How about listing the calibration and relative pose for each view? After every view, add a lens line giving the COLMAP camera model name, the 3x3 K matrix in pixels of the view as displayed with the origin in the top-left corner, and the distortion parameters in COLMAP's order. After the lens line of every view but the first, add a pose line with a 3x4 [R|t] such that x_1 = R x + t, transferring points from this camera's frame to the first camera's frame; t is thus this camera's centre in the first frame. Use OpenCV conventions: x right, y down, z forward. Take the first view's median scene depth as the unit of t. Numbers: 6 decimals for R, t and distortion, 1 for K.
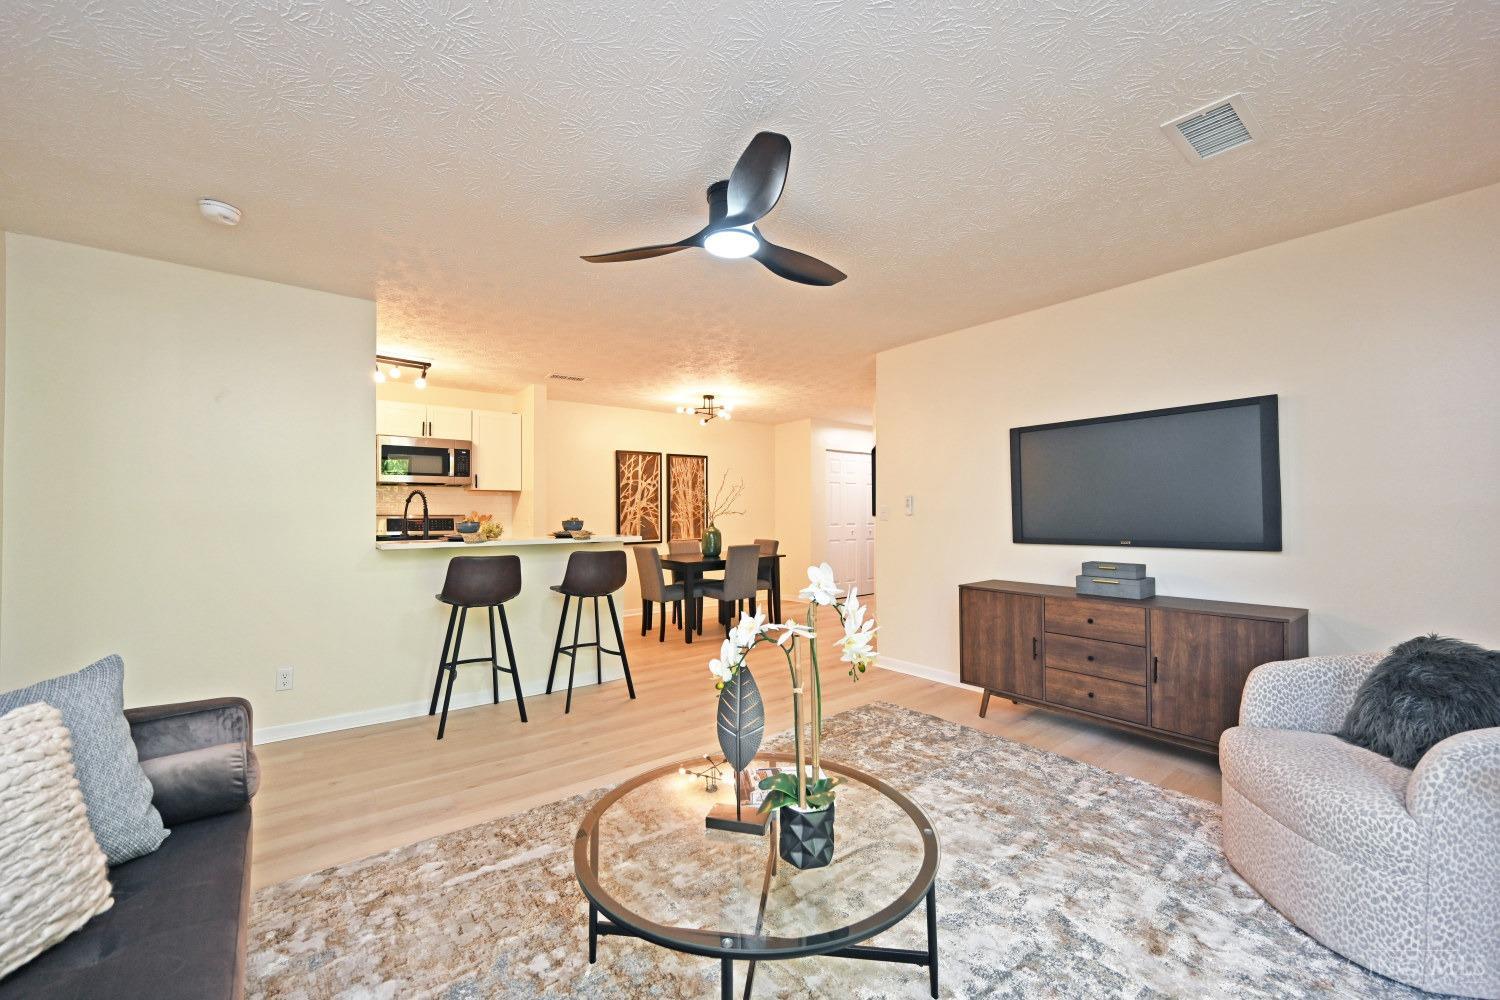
lens RADIAL K [[591.4, 0, 748.9], [0, 591.4, 502.8], [0, 0, 1]] dist [-0.000287, 0.000018]
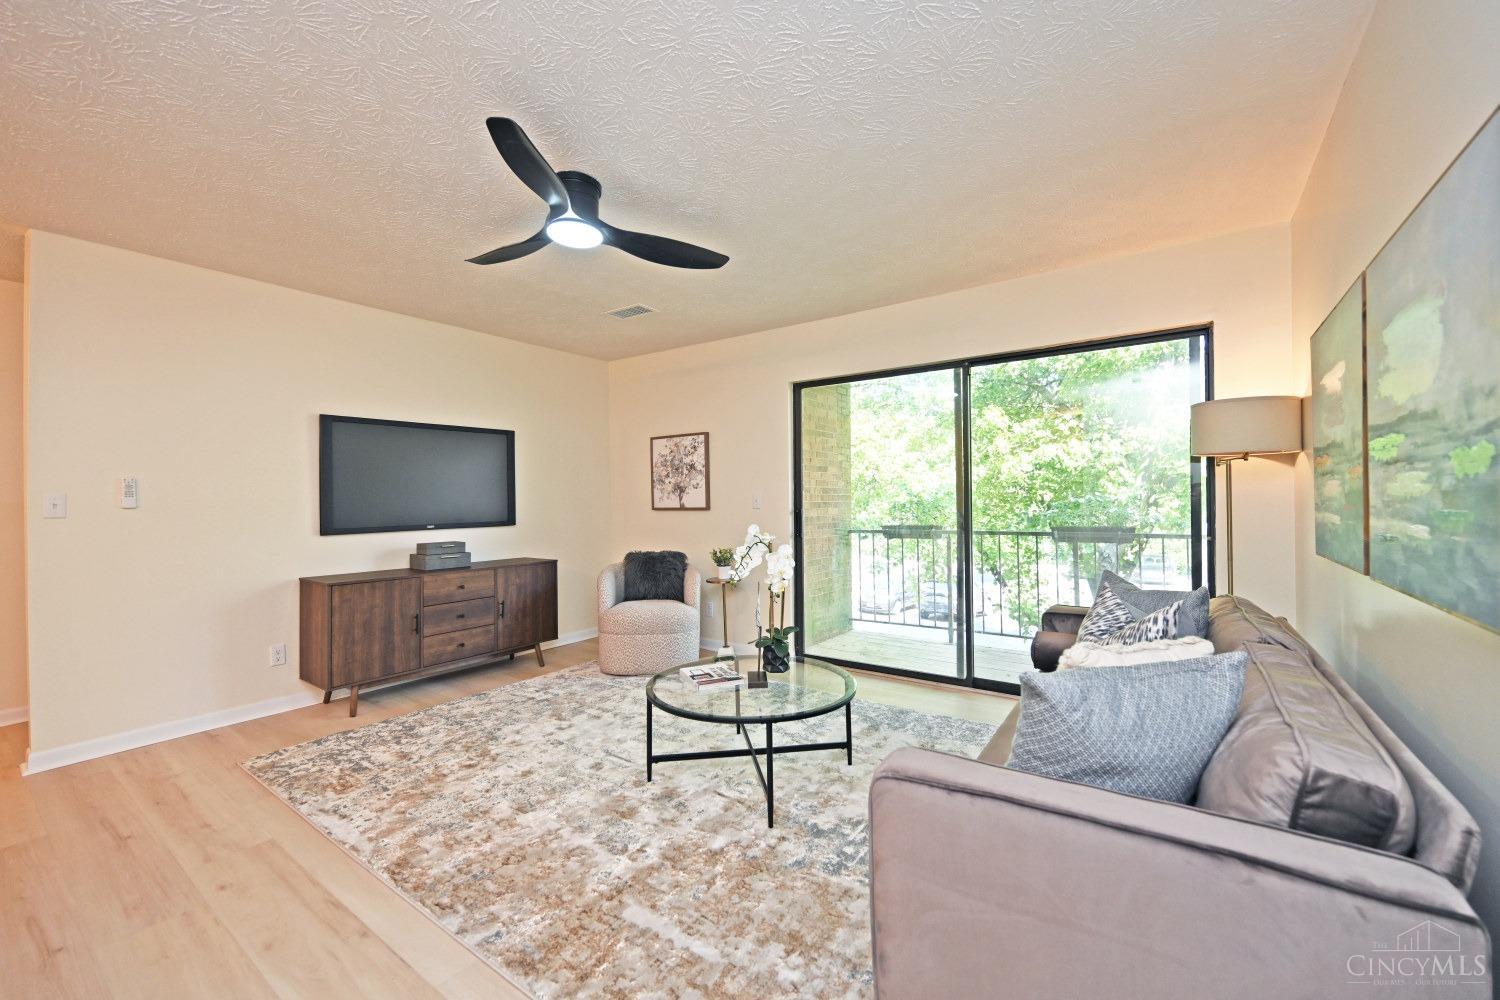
lens RADIAL K [[603.0, 0, 749.9], [0, 603.0, 502.7], [0, 0, 1]] dist [-0.000401, 0.000141]
pose [[-0.286327, 0.001869, 0.958130, -0.464156], [-0.005873, 0.999976, -0.003706, 0.010390], [-0.958114, -0.006688, -0.286309, 0.427024]]
